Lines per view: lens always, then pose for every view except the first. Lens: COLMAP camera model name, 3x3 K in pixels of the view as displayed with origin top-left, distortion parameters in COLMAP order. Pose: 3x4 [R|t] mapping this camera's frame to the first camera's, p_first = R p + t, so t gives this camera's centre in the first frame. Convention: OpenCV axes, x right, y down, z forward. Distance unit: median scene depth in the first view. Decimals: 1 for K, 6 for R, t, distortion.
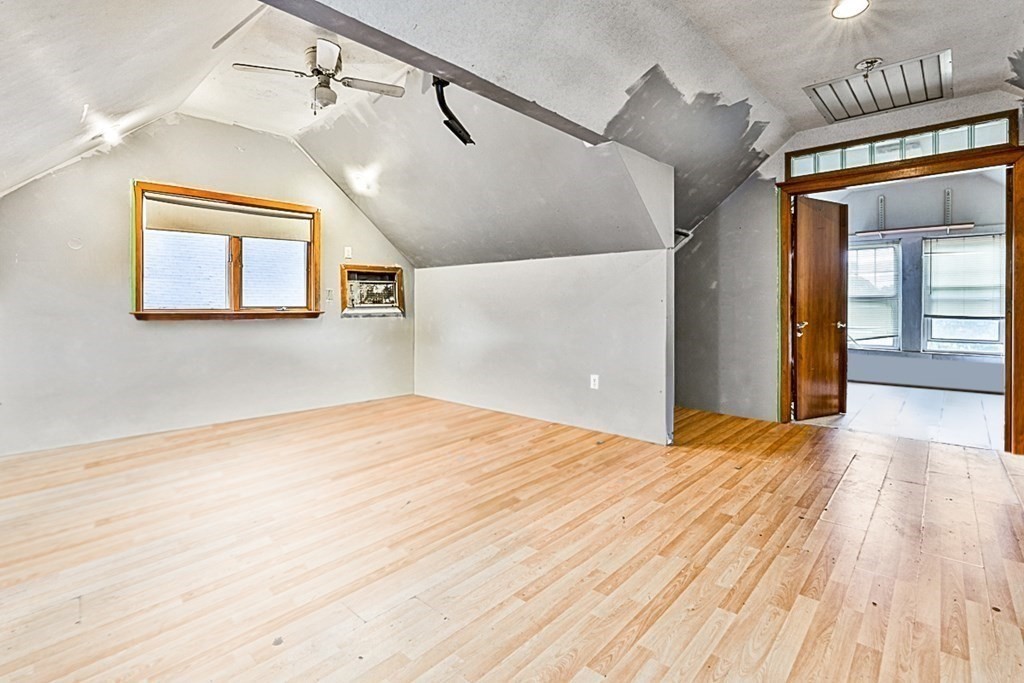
lens RADIAL K [[478.0, 0, 529.2], [0, 478.0, 310.4], [0, 0, 1]] dist [-0.035859, 0.012390]
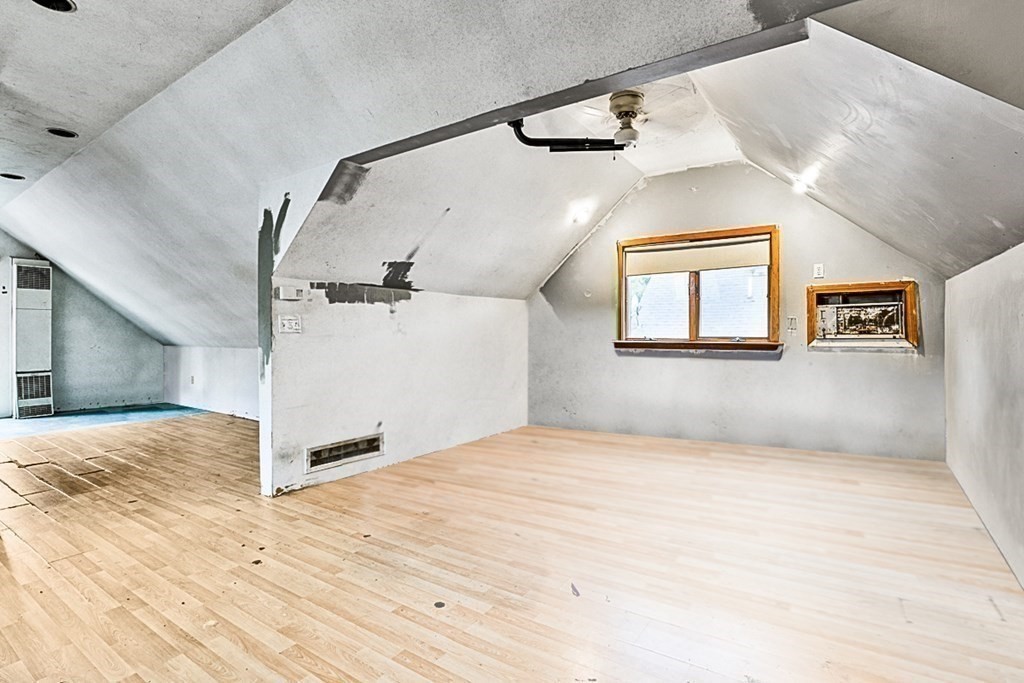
lens RADIAL K [[513.0, 0, 512.2], [0, 513.0, 328.4], [0, 0, 1]] dist [-0.035174, -0.000041]
pose [[0.121827, -0.007002, -0.992527, 0.426069], [-0.011192, 0.999902, -0.008428, -0.011398], [0.992488, 0.012136, 0.121737, 0.402559]]
